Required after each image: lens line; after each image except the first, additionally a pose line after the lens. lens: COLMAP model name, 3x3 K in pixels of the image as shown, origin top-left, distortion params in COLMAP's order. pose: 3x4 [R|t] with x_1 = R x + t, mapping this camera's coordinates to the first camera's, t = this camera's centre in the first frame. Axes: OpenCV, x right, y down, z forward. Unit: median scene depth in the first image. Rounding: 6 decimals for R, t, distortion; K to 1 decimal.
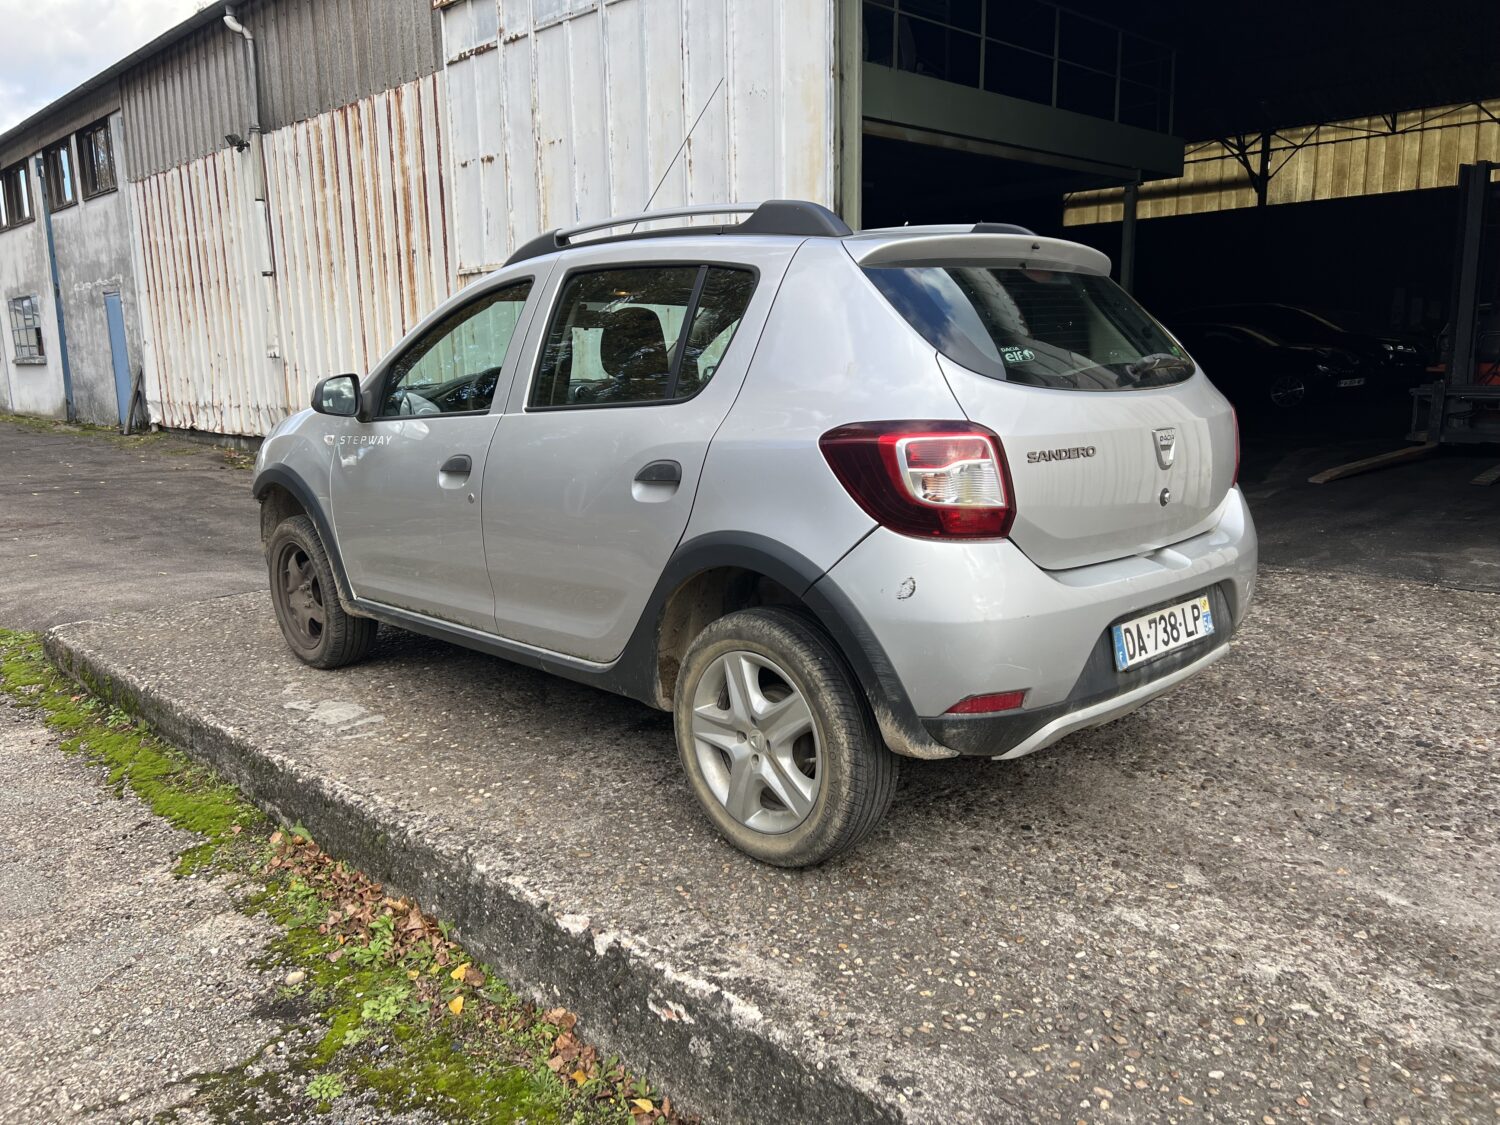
lens RADIAL K [[1155.8, 0, 748.9], [0, 1155.8, 571.2], [0, 0, 1]] dist [0.036965, -0.037531]
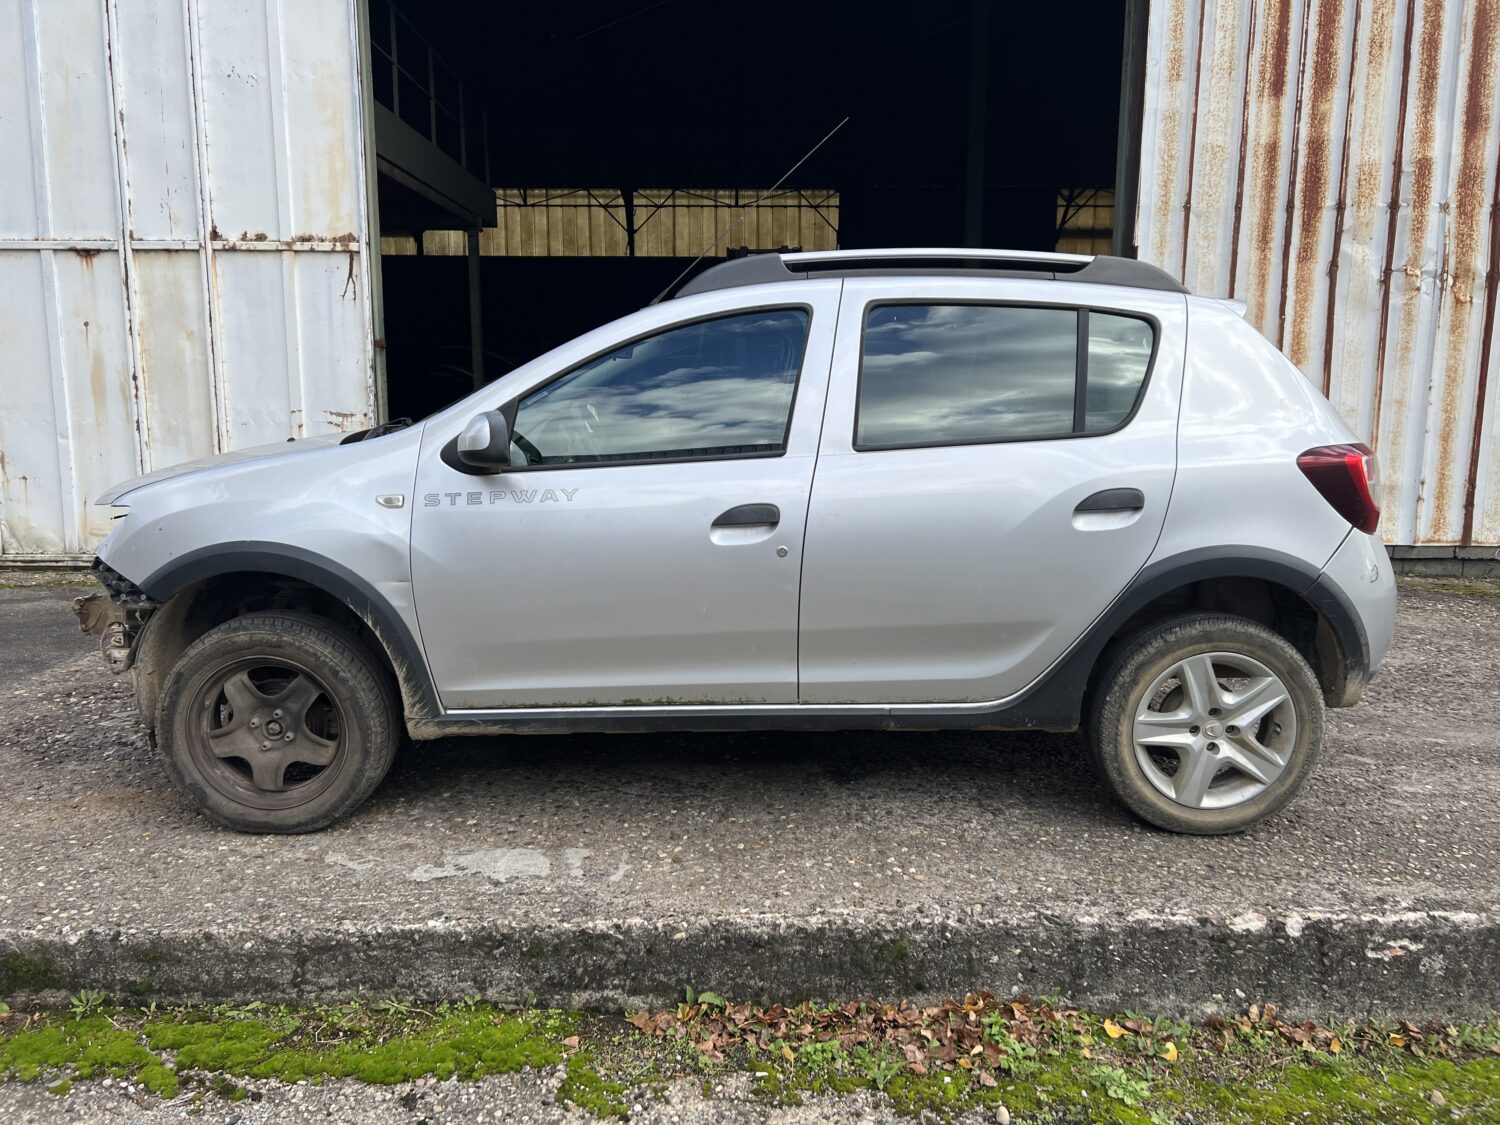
lens RADIAL K [[1145.5, 0, 749.2], [0, 1145.5, 567.6], [0, 0, 1]] dist [0.042737, -0.041132]
pose [[0.681966, -0.098348, 0.724741, -1.065440], [0.122251, 0.992305, 0.019621, -0.086121], [-0.721094, 0.075220, 0.688742, 0.510420]]
